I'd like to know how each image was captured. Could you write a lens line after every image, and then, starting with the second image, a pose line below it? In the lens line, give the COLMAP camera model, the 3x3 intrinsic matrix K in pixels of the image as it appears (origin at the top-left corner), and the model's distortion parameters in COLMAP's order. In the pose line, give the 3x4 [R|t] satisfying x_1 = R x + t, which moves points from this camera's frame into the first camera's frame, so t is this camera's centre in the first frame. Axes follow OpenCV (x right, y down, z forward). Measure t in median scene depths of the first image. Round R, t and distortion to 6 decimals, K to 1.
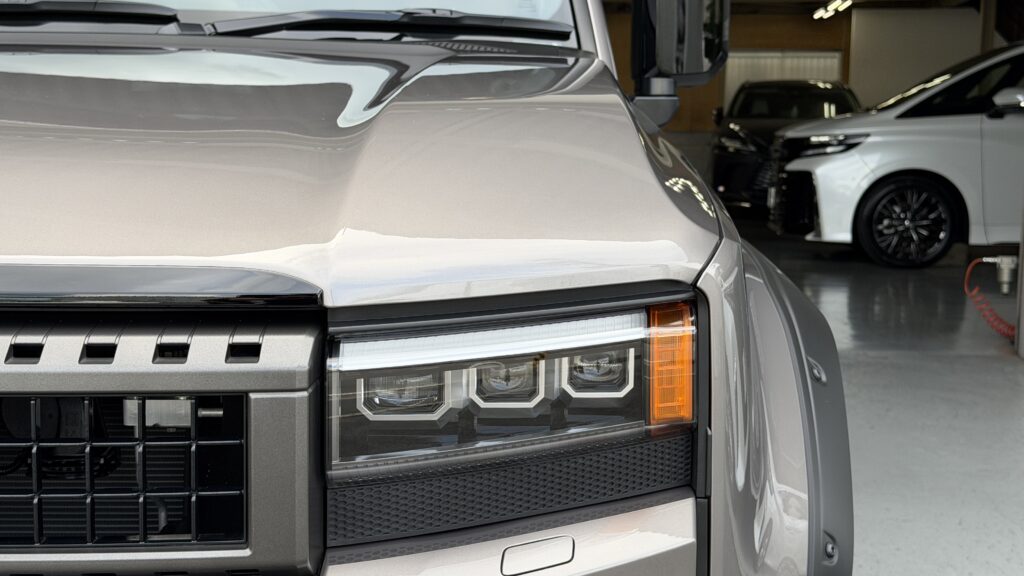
lens RADIAL K [[1576.6, 0, 517.5], [0, 1576.6, 285.3], [0, 0, 1]] dist [0.164137, 0.000000]
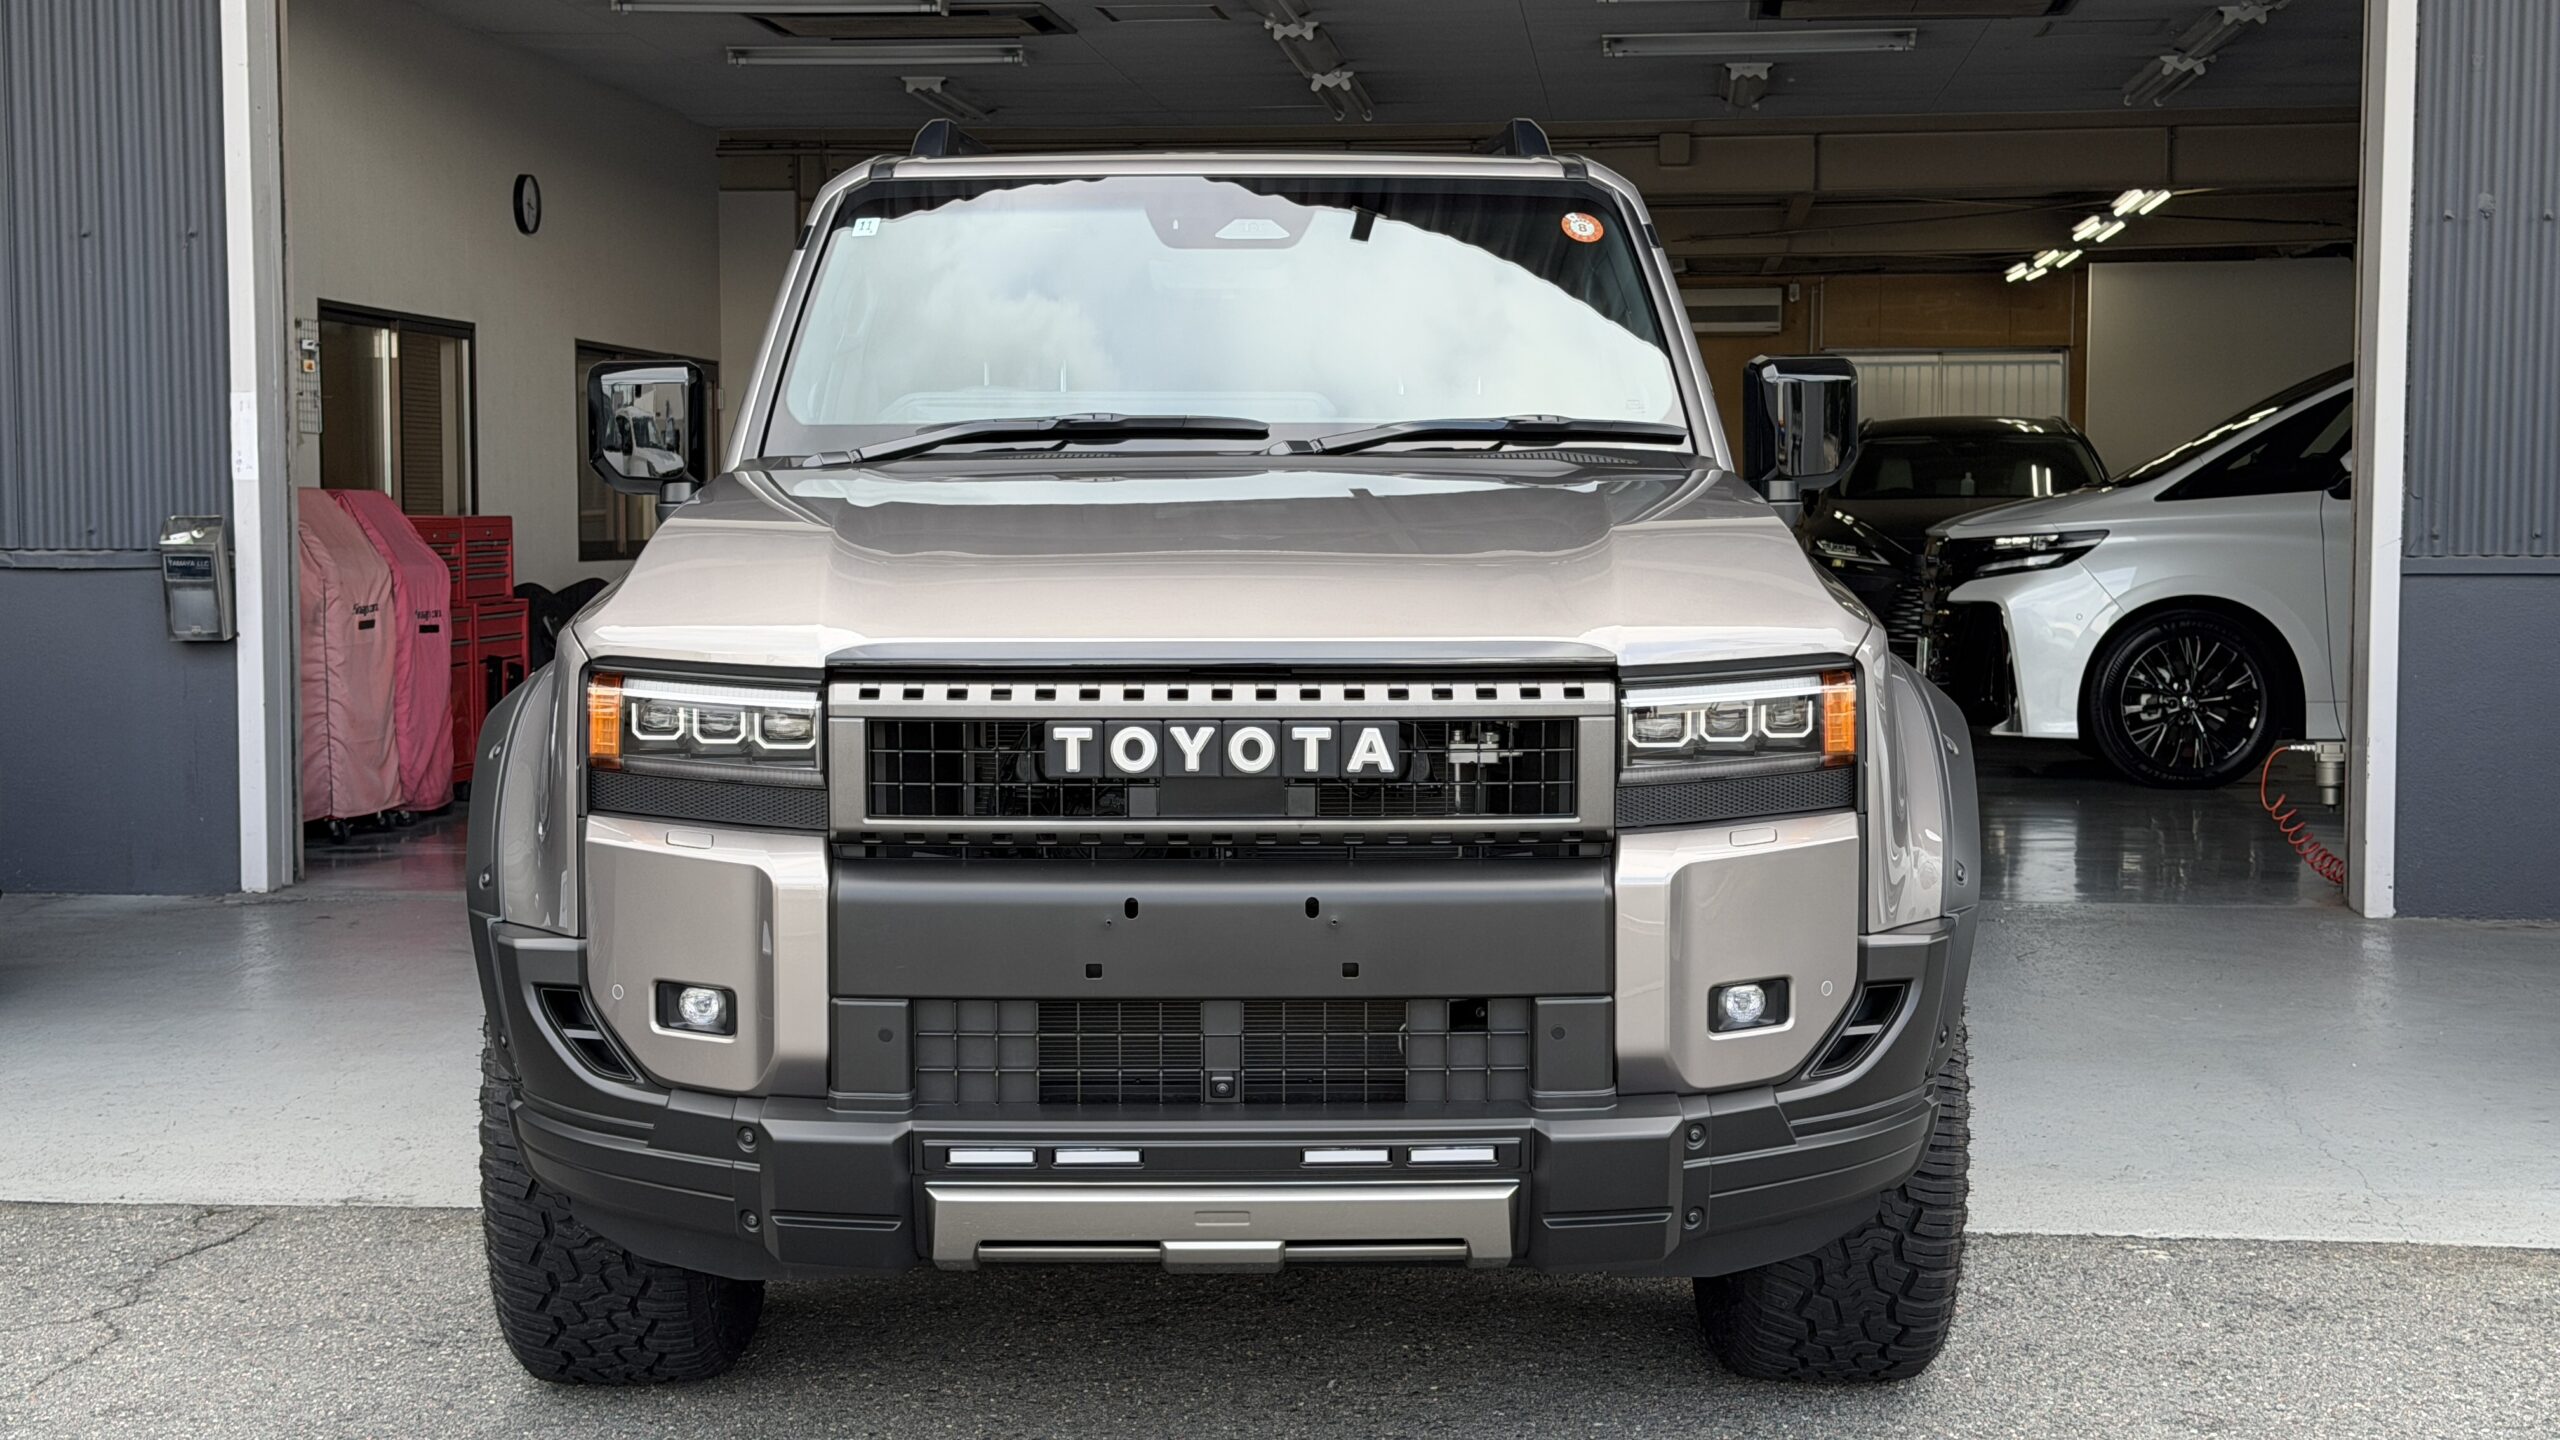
lens RADIAL K [[3941.5, 0, 1335.3], [0, 3941.5, 740.4], [0, 0, 1]] dist [0.164137, 0.000000]
pose [[0.999781, -0.018813, 0.009212, -0.048330], [0.019198, 0.998859, -0.043717, 0.027724], [-0.008379, 0.043884, 0.999001, -0.316587]]
